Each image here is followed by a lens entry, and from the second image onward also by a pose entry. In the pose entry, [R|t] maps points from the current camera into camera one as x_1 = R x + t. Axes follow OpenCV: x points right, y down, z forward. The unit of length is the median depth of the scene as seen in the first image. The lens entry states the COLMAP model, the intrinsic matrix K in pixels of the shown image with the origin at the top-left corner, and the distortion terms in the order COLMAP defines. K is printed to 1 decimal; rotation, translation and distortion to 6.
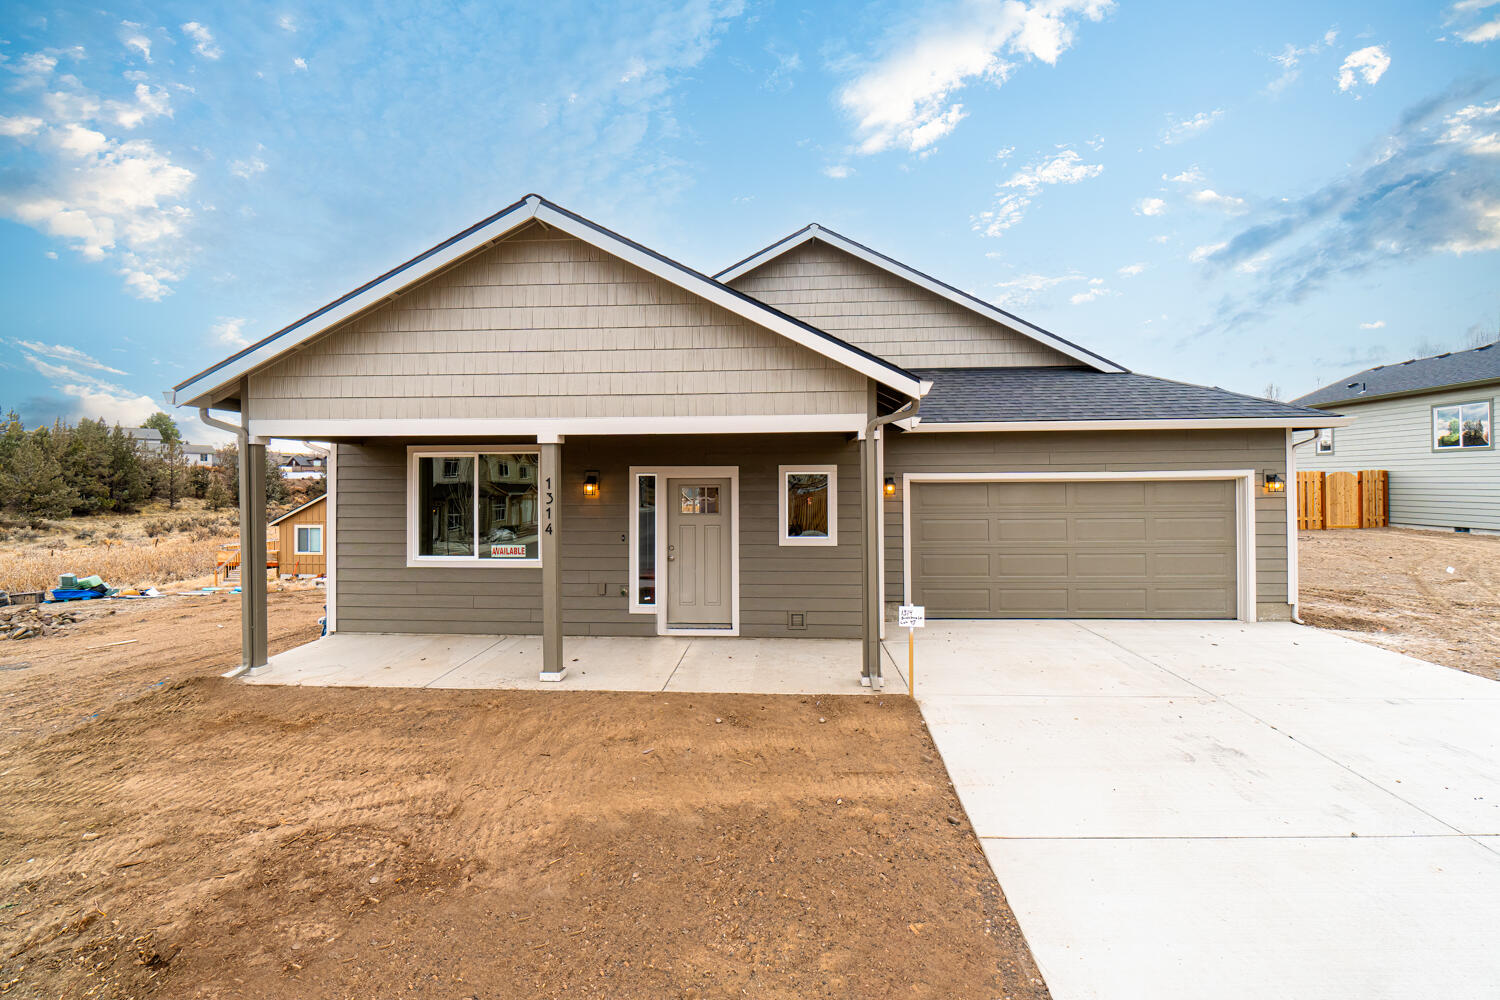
lens RADIAL K [[648.8, 0, 748.3], [0, 648.8, 481.5], [0, 0, 1]] dist [-0.008415, 0.000854]
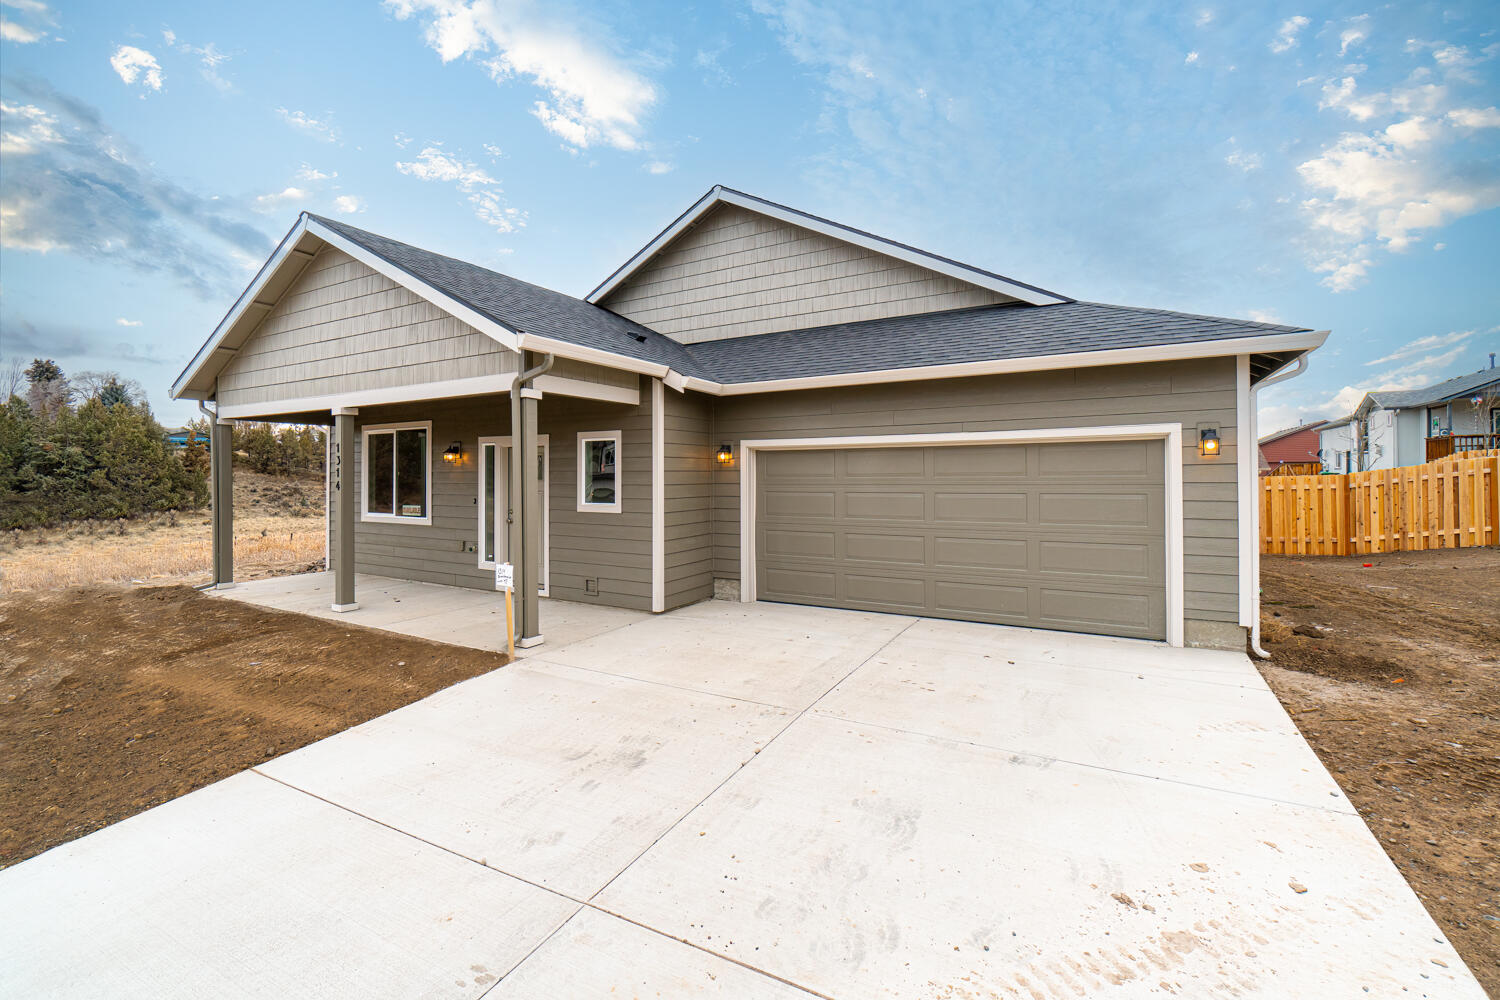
lens RADIAL K [[641.0, 0, 744.6], [0, 641.0, 477.3], [0, 0, 1]] dist [-0.007902, 0.000279]
pose [[0.897865, 0.004361, -0.440249, 0.714104], [-0.002966, 0.999988, 0.003858, 0.040257], [0.440261, -0.002158, 0.897867, 0.210467]]
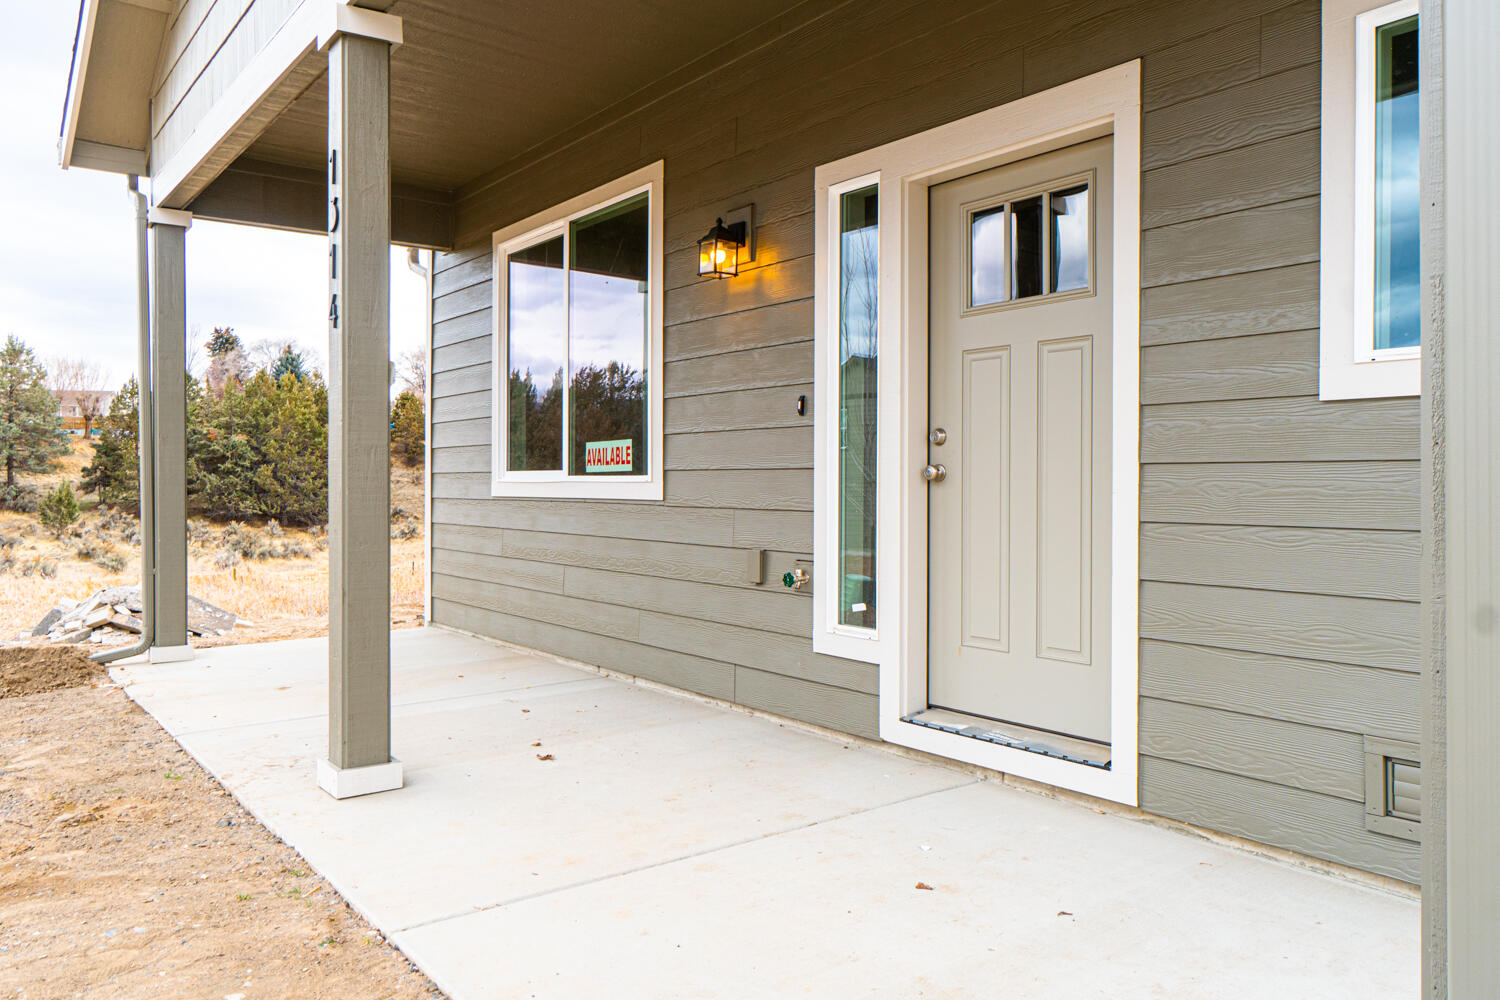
lens RADIAL K [[1080.1, 0, 750.0], [0, 1080.1, 500.0], [0, 0, 1]] dist [0.000132, -0.001259]
pose [[0.664266, 0.017440, -0.747293, 0.176518], [-0.004176, 0.999799, 0.019621, 0.122104], [0.747485, -0.009913, 0.664205, 0.638725]]
